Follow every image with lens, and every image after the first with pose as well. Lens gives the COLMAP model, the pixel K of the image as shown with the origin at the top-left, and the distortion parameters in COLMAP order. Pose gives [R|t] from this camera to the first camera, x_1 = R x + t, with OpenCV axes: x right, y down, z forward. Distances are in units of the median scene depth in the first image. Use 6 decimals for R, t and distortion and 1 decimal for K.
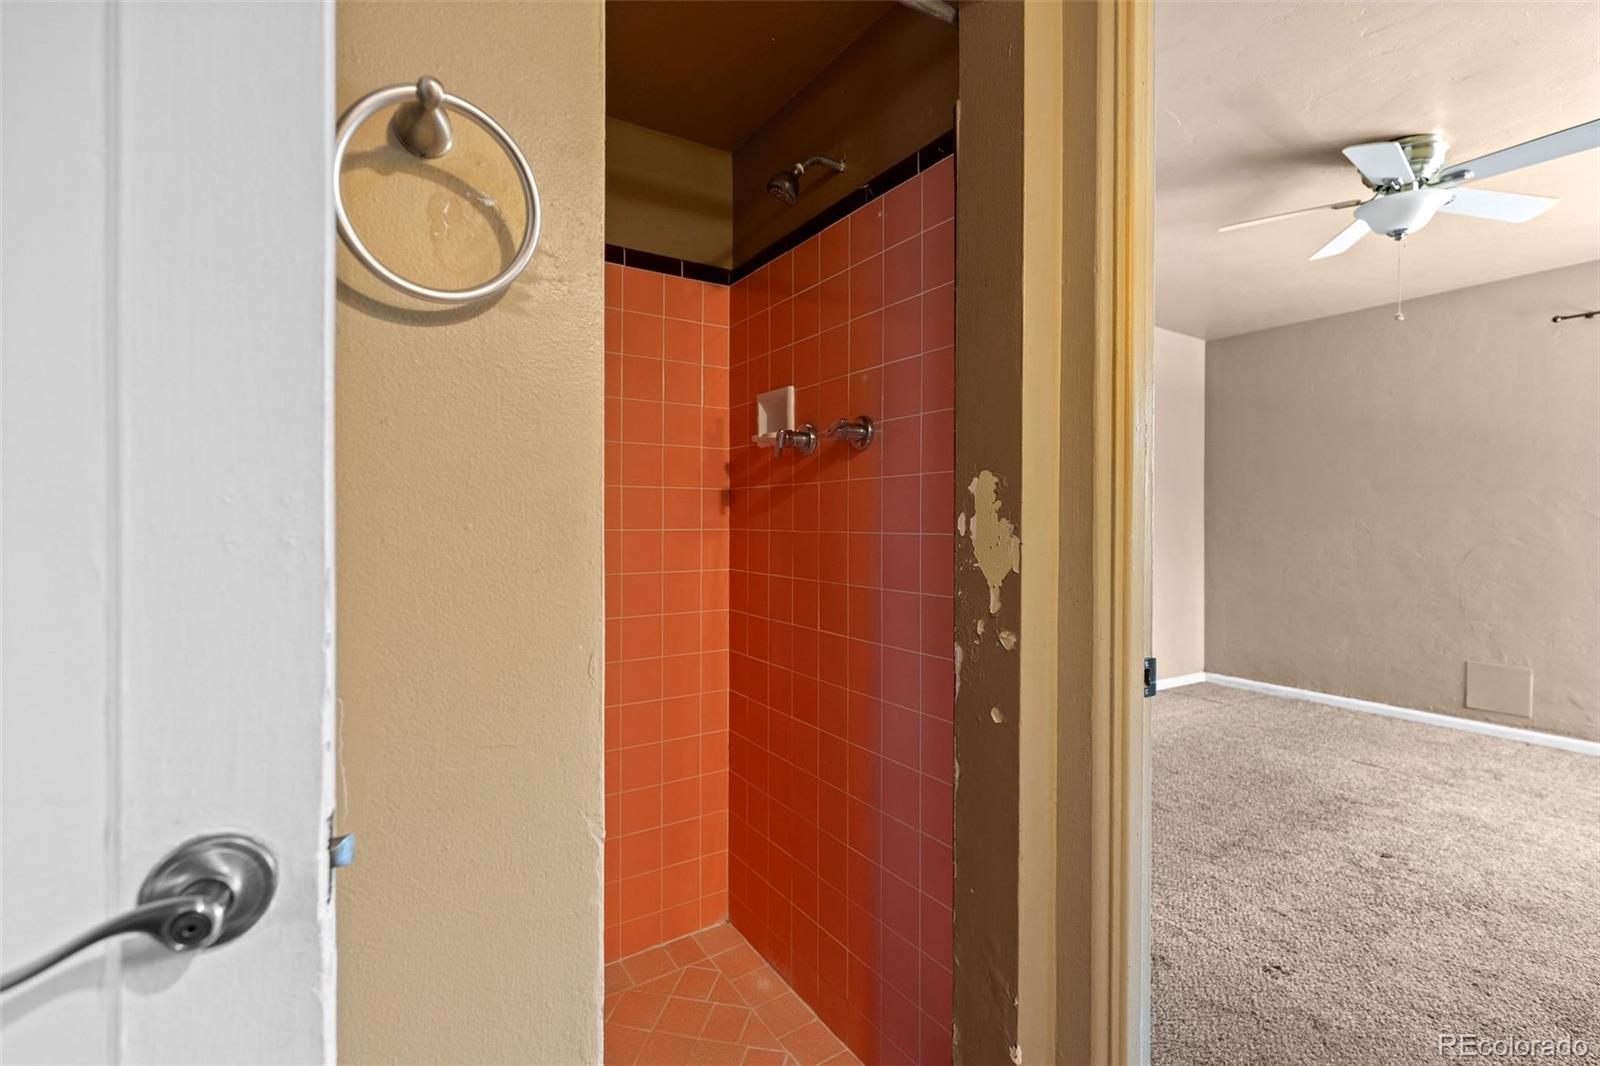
lens RADIAL K [[723.8, 0, 796.3], [0, 723.8, 524.8], [0, 0, 1]] dist [0.007429, -0.000487]
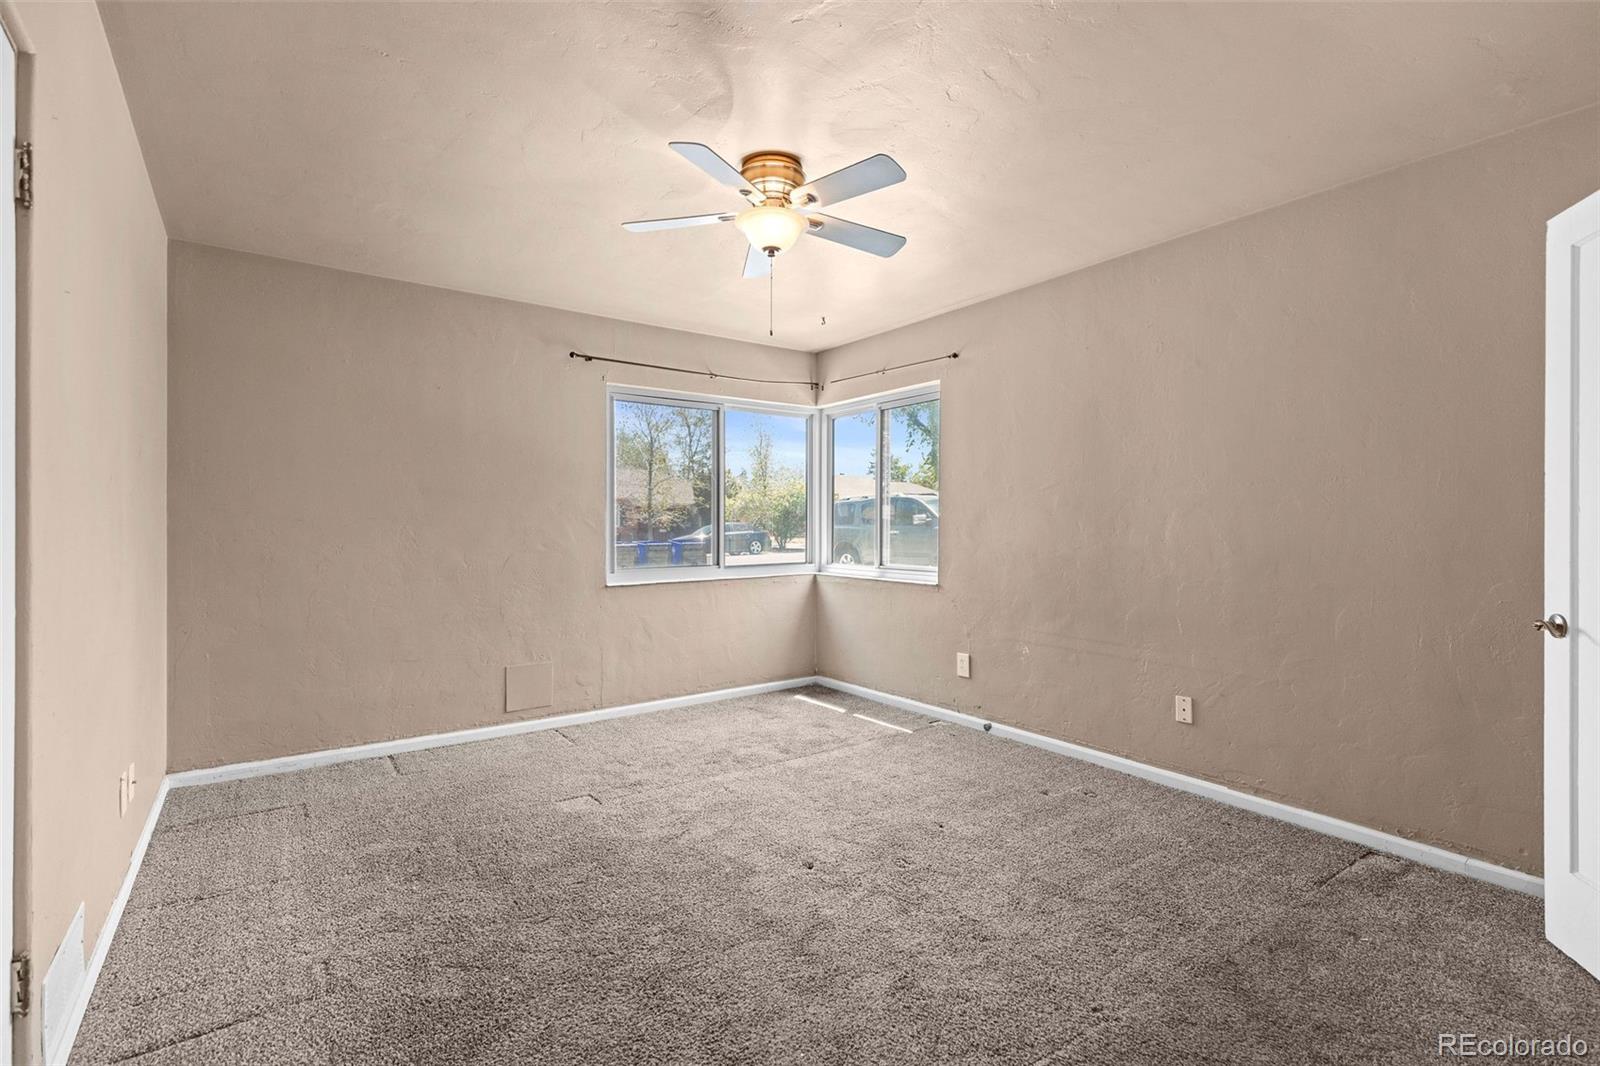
lens RADIAL K [[723.8, 0, 796.3], [0, 723.8, 524.8], [0, 0, 1]] dist [0.007429, -0.000487]
pose [[-0.067021, -0.002135, 0.997749, -0.122826], [0.003088, 0.999992, 0.002347, -0.013029], [-0.997747, 0.003238, -0.067014, 0.692513]]
